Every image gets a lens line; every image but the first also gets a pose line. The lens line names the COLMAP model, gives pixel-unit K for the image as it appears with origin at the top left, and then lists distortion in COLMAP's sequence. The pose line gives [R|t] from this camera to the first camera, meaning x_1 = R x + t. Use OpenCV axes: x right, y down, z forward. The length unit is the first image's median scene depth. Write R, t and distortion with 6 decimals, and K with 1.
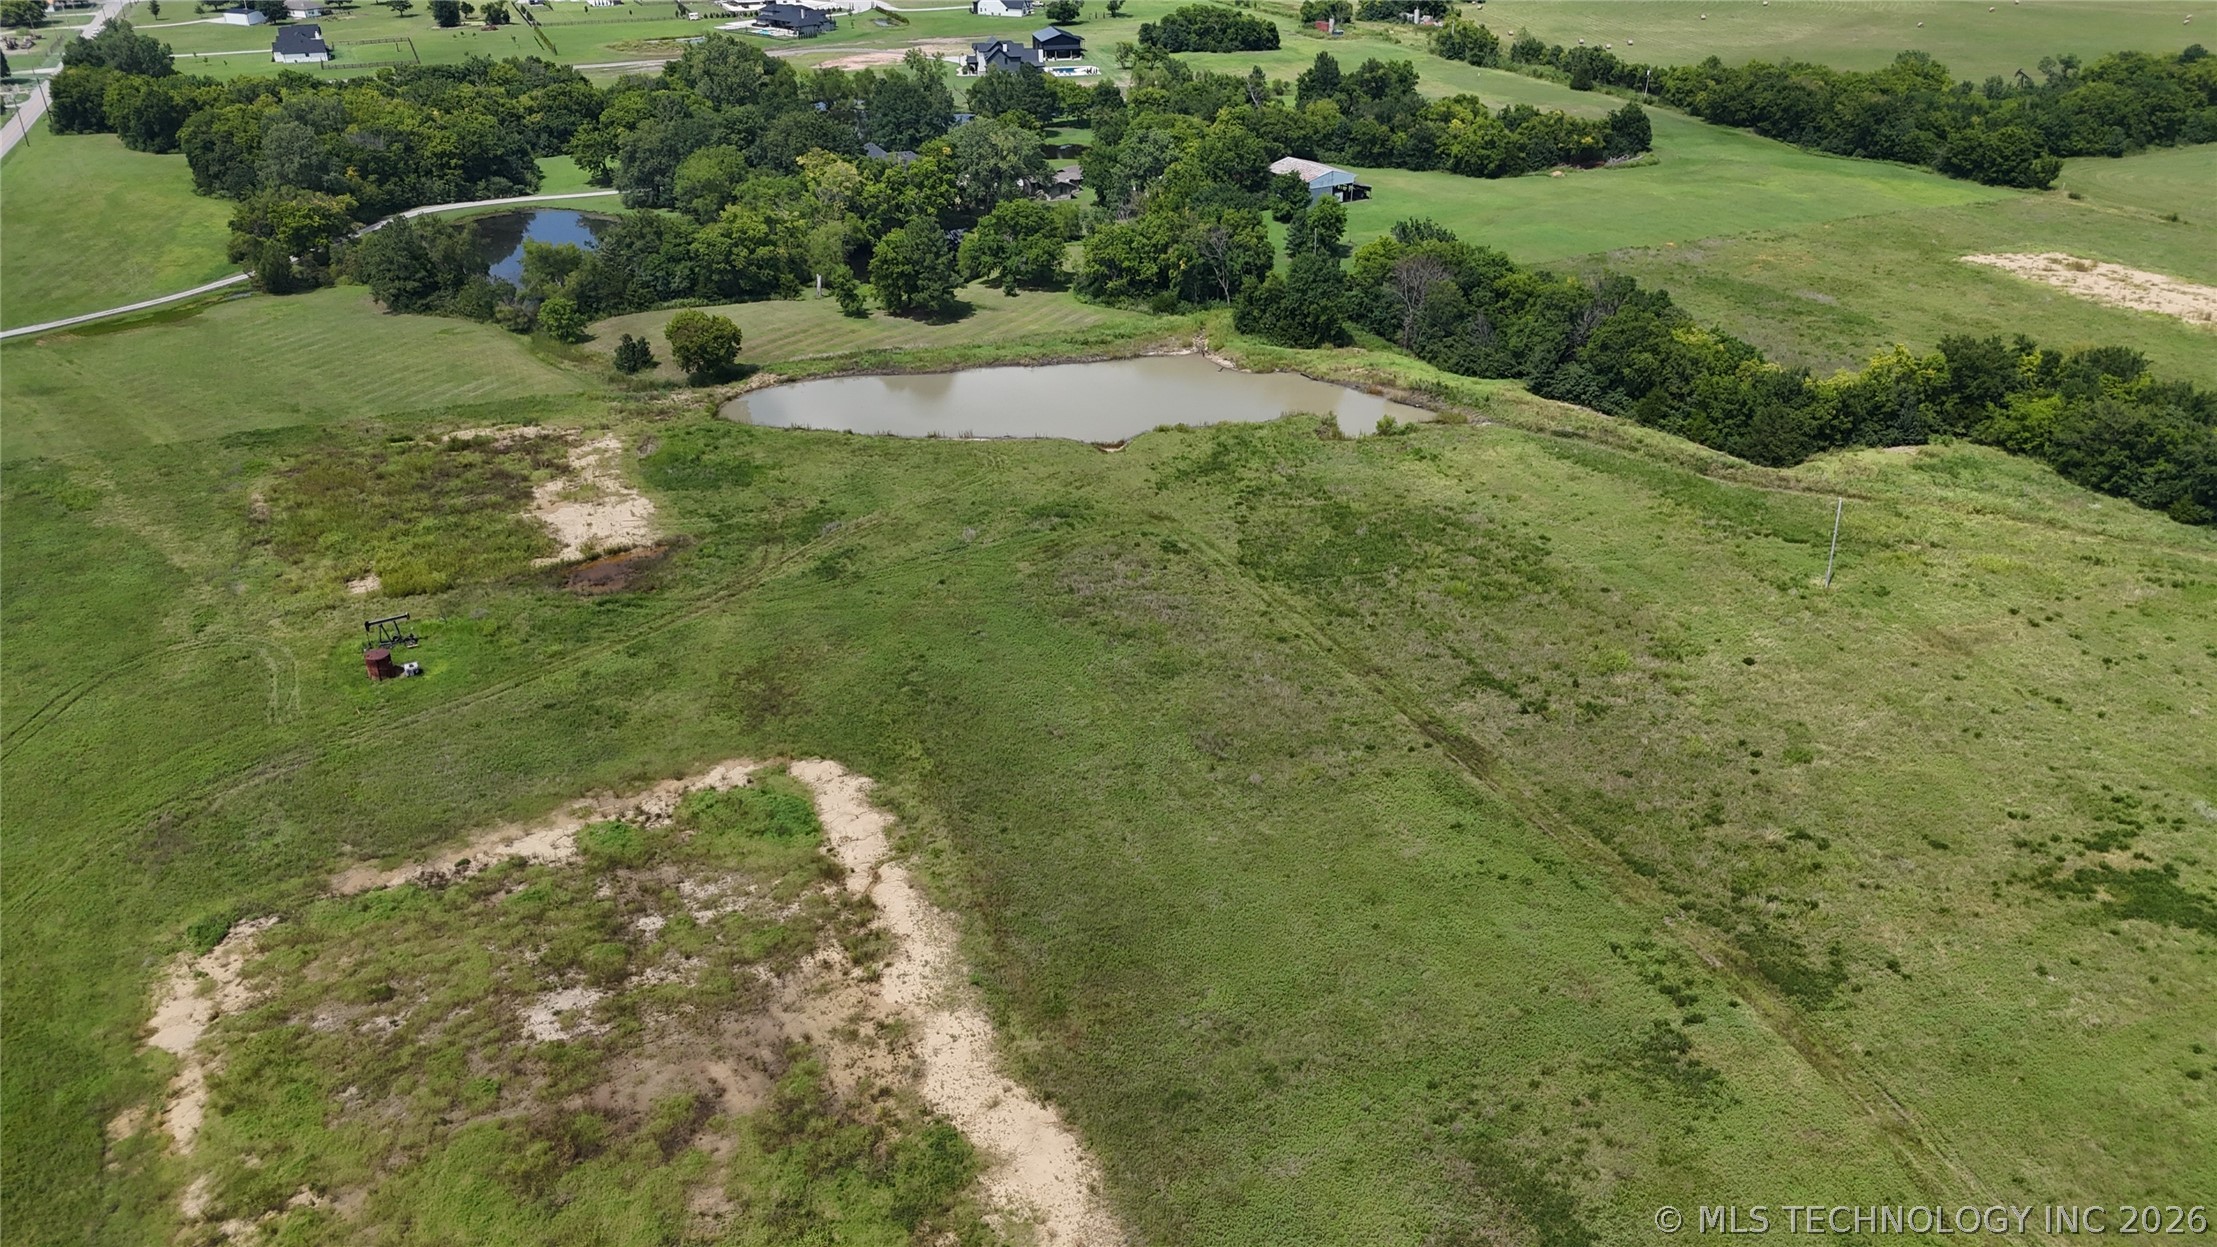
lens RADIAL K [[1633.4, 0, 1110.5], [0, 1633.4, 628.7], [0, 0, 1]] dist [0.065619, -0.062458]
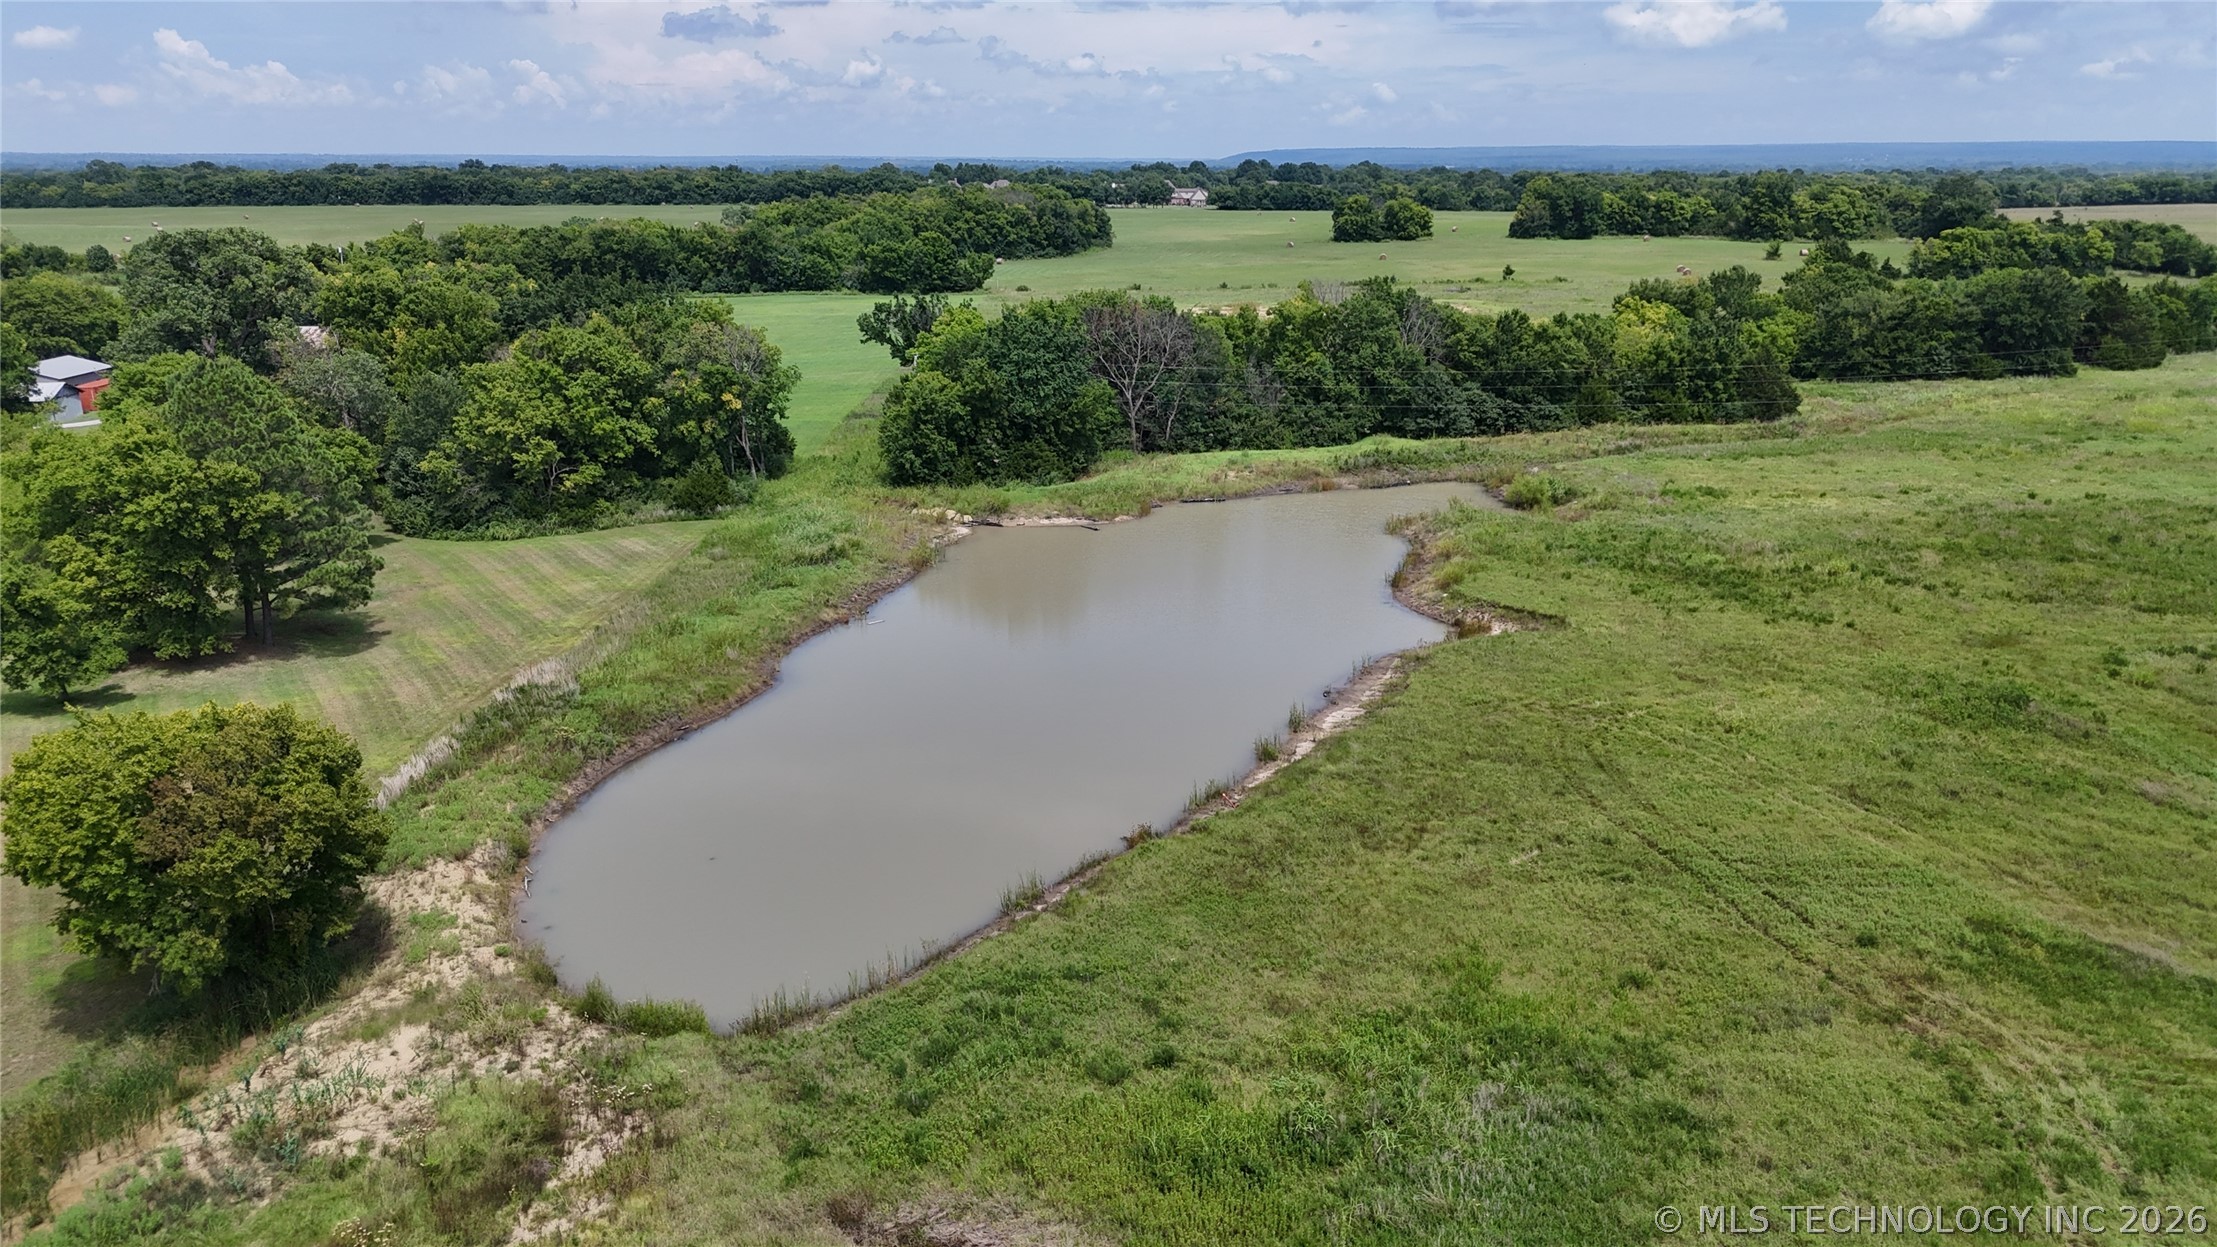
lens RADIAL K [[1628.9, 0, 1109.0], [0, 1628.9, 633.9], [0, 0, 1]] dist [0.080446, -0.082397]
pose [[0.417930, -0.251245, 0.873047, -0.383653], [0.413167, 0.908429, 0.063643, -0.162848], [-0.809091, 0.334116, 0.483466, 0.785311]]
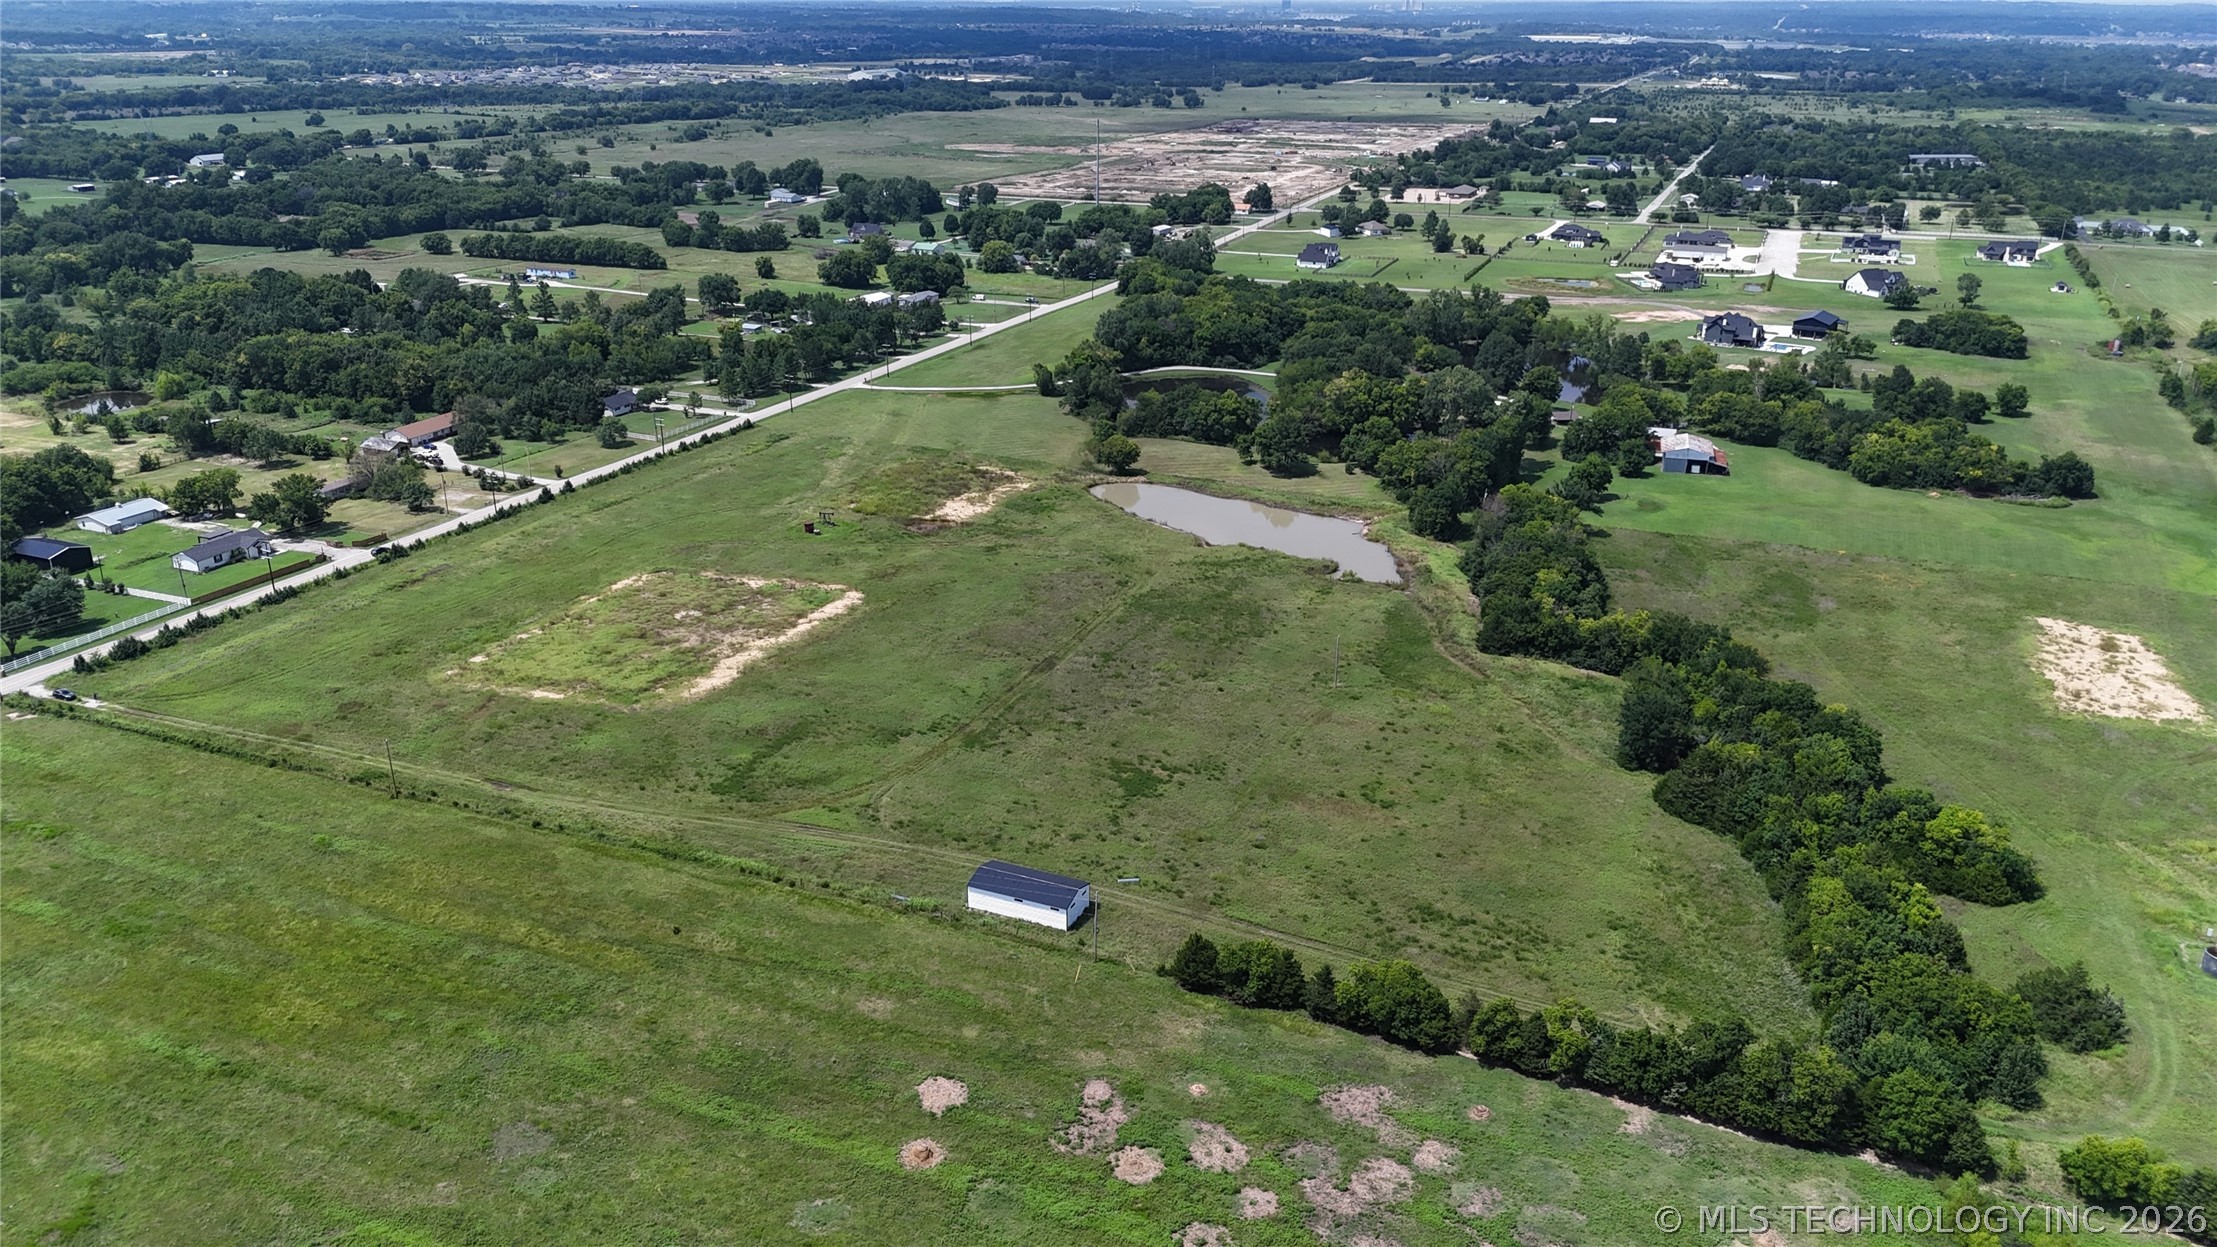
lens RADIAL K [[1633.4, 0, 1110.5], [0, 1633.4, 628.7], [0, 0, 1]] dist [0.065619, -0.062458]
pose [[0.696752, 0.269902, -0.664597, 1.009824], [-0.337570, 0.940878, 0.028202, -0.037122], [0.632916, 0.204699, 0.746670, -0.328527]]
